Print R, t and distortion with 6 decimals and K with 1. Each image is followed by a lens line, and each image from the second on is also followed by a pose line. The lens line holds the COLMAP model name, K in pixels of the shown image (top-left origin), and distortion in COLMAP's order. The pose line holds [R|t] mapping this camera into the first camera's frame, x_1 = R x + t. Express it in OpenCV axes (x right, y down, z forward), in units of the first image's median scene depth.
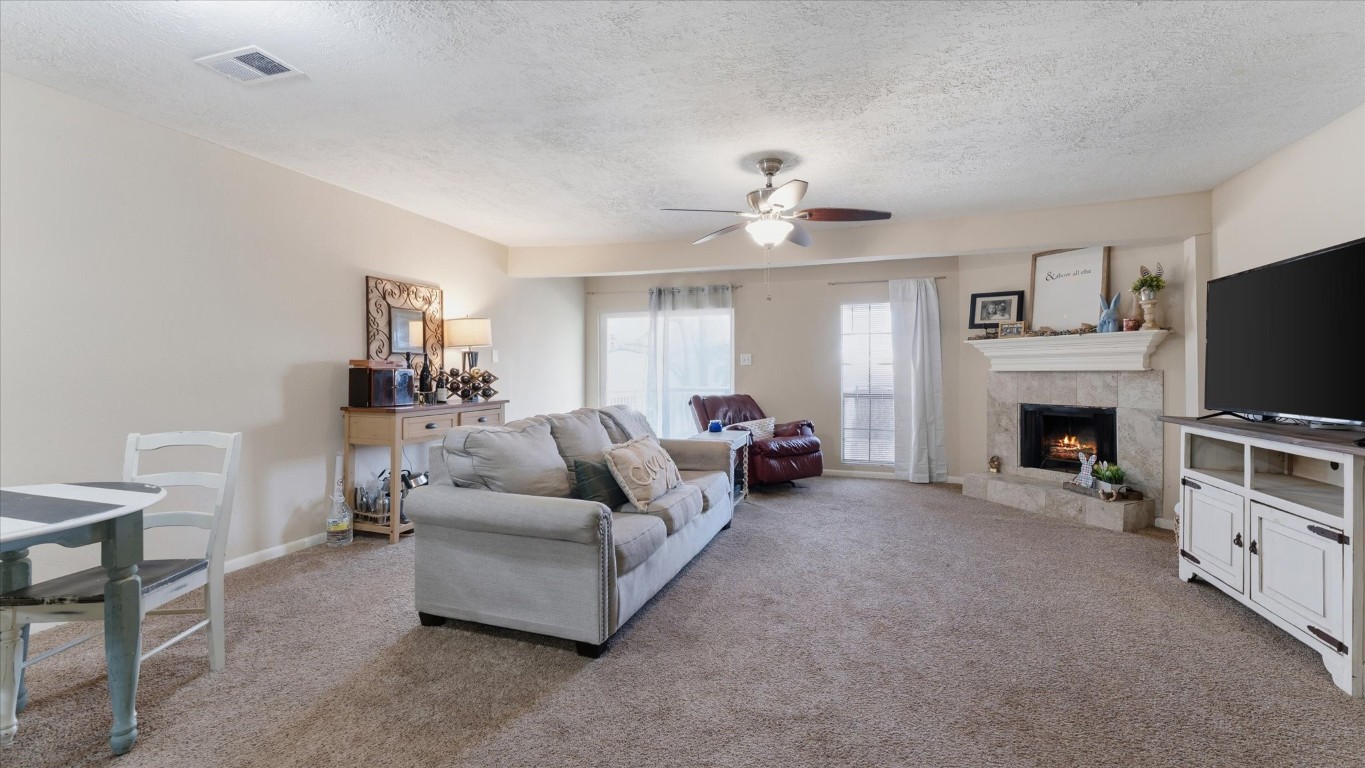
lens RADIAL K [[548.8, 0, 679.6], [0, 548.8, 376.2], [0, 0, 1]] dist [0.005325, -0.001359]
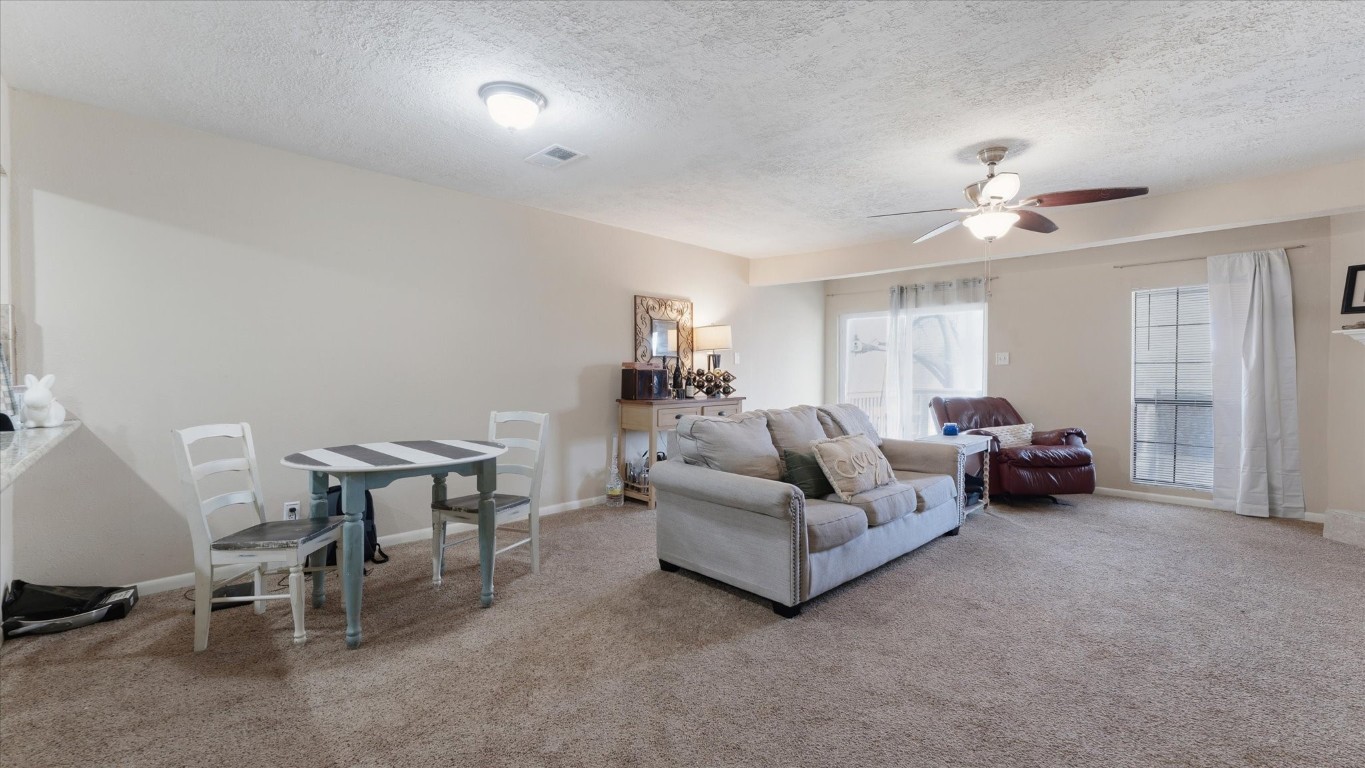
lens RADIAL K [[548.8, 0, 681.8], [0, 548.8, 383.9], [0, 0, 1]] dist [0.005325, -0.001359]
pose [[0.894979, 0.010520, -0.445985, 0.083789], [-0.004882, 0.999893, 0.013789, 0.001800], [0.446082, -0.010163, 0.894934, -0.070382]]
